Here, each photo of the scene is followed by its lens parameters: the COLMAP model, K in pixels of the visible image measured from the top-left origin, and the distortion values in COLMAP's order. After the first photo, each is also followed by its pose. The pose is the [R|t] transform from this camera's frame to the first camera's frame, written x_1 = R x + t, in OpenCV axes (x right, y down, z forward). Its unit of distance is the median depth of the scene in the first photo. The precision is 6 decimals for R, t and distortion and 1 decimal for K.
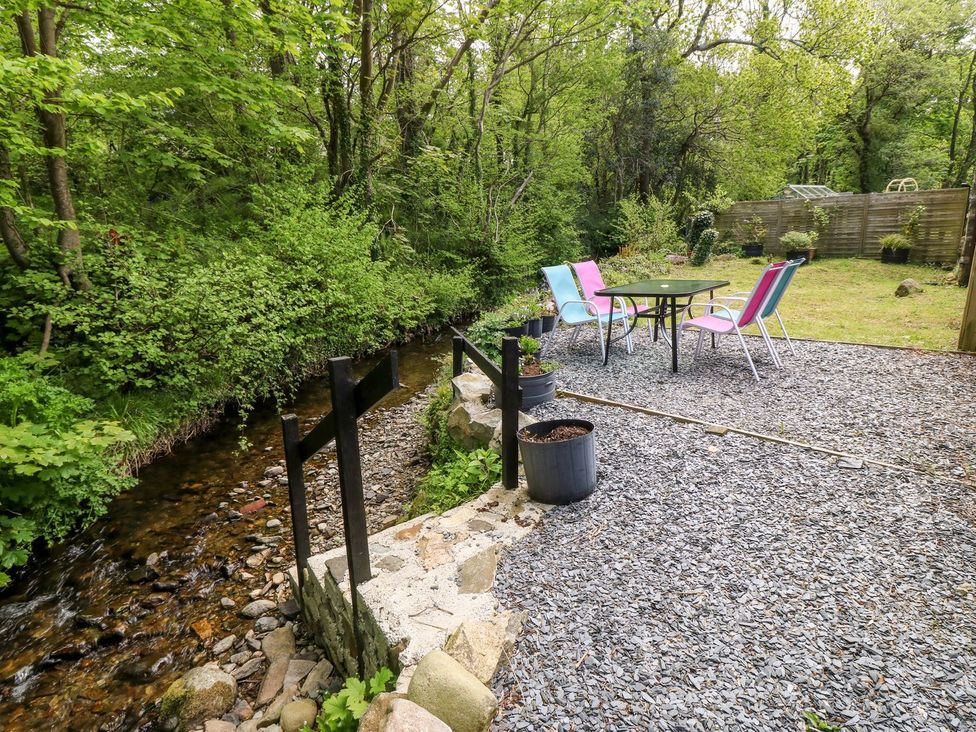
lens RADIAL K [[555.9, 0, 488.0], [0, 555.9, 366.0], [0, 0, 1]] dist [-0.075350, 0.039436]
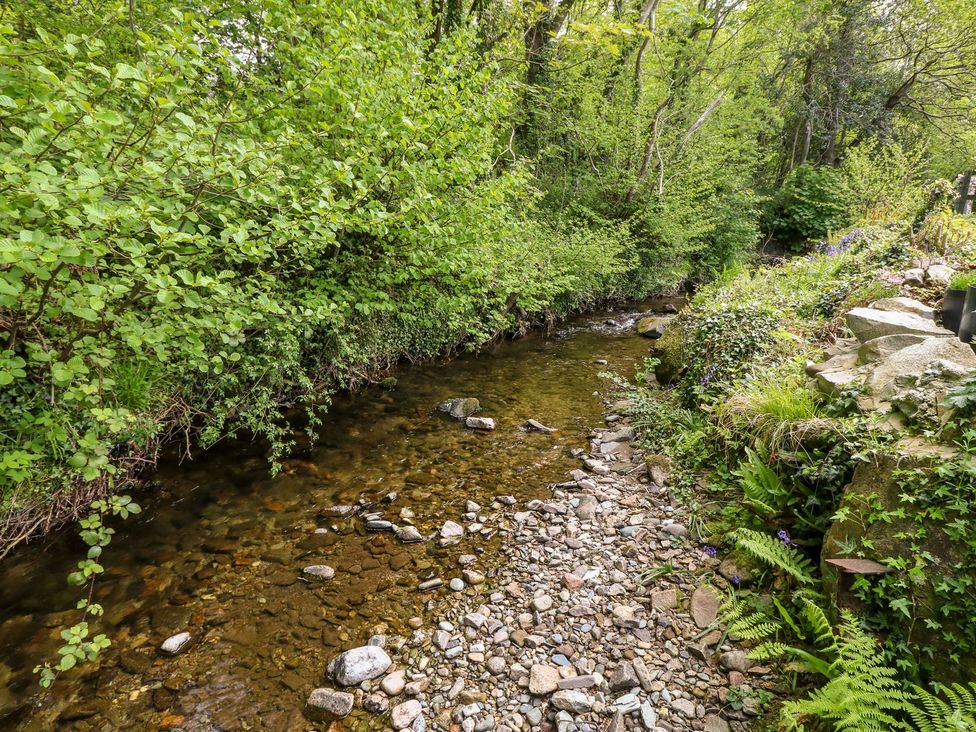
lens RADIAL K [[555.9, 0, 488.0], [0, 555.9, 366.0], [0, 0, 1]] dist [-0.075350, 0.039436]
pose [[0.988288, 0.074781, -0.133024, -0.115693], [-0.073691, 0.997195, 0.013105, -0.014713], [0.133631, -0.003149, 0.991026, 0.430531]]
